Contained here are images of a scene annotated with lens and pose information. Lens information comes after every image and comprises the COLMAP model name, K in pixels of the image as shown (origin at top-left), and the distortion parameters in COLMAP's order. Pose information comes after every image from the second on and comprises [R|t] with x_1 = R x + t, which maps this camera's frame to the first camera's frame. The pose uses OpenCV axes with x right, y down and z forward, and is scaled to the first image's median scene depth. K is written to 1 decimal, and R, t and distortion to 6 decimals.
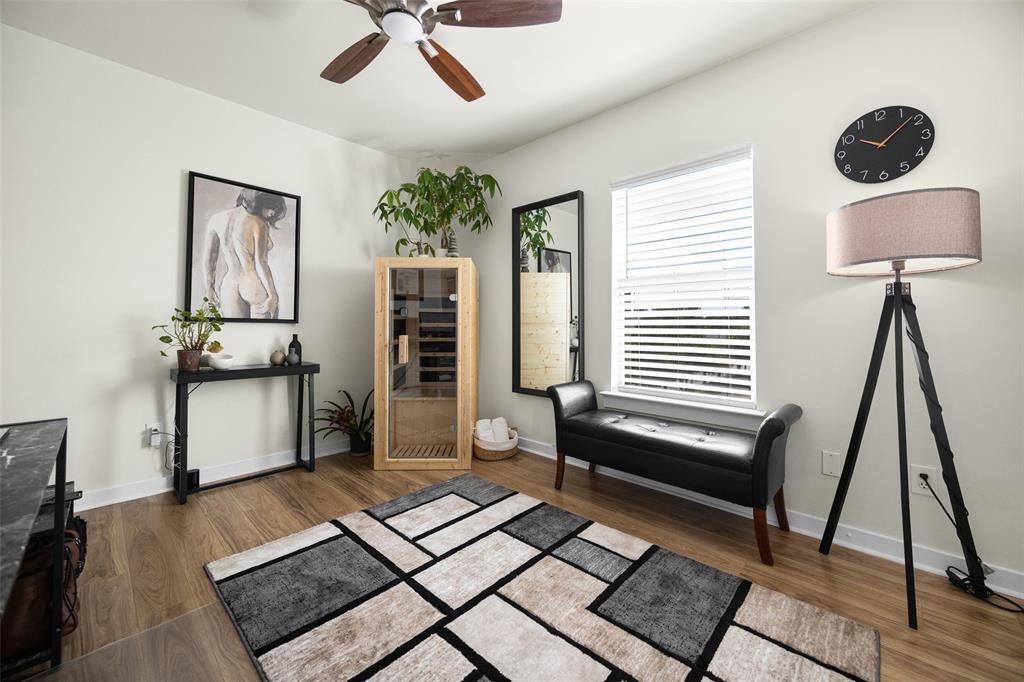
lens RADIAL K [[402.9, 0, 513.2], [0, 402.9, 307.6], [0, 0, 1]] dist [-0.000522, -0.000031]
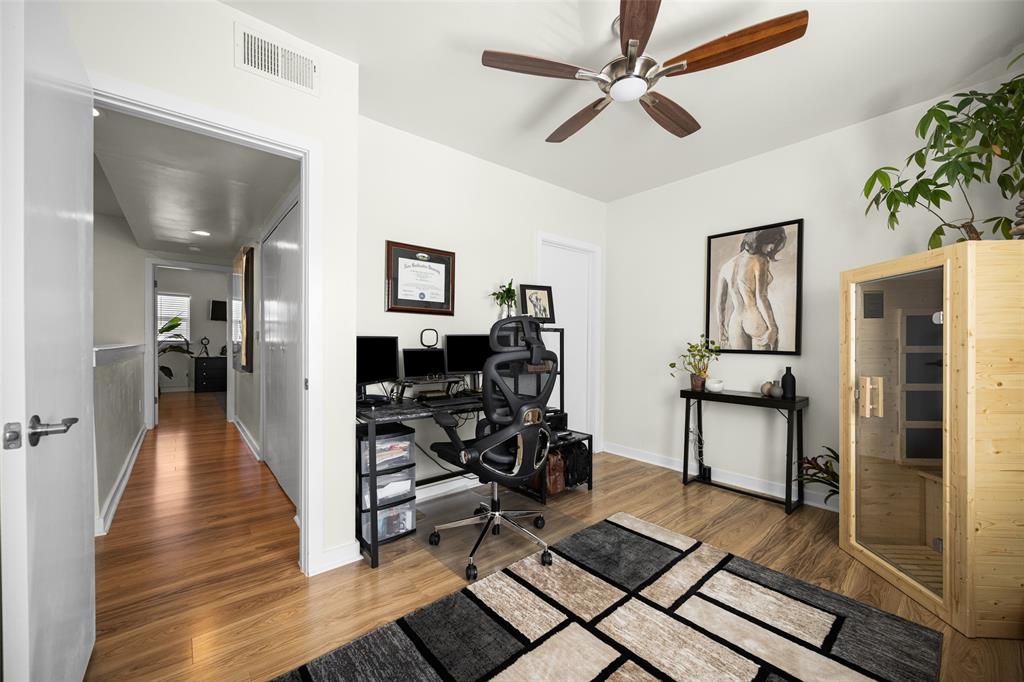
lens RADIAL K [[392.9, 0, 512.9], [0, 392.9, 335.6], [0, 0, 1]] dist [-0.003041, -0.000310]
pose [[-0.110621, -0.023596, -0.993583, 0.502667], [0.039108, 0.998841, -0.028075, -0.008317], [0.993093, -0.041962, -0.109570, 0.490105]]
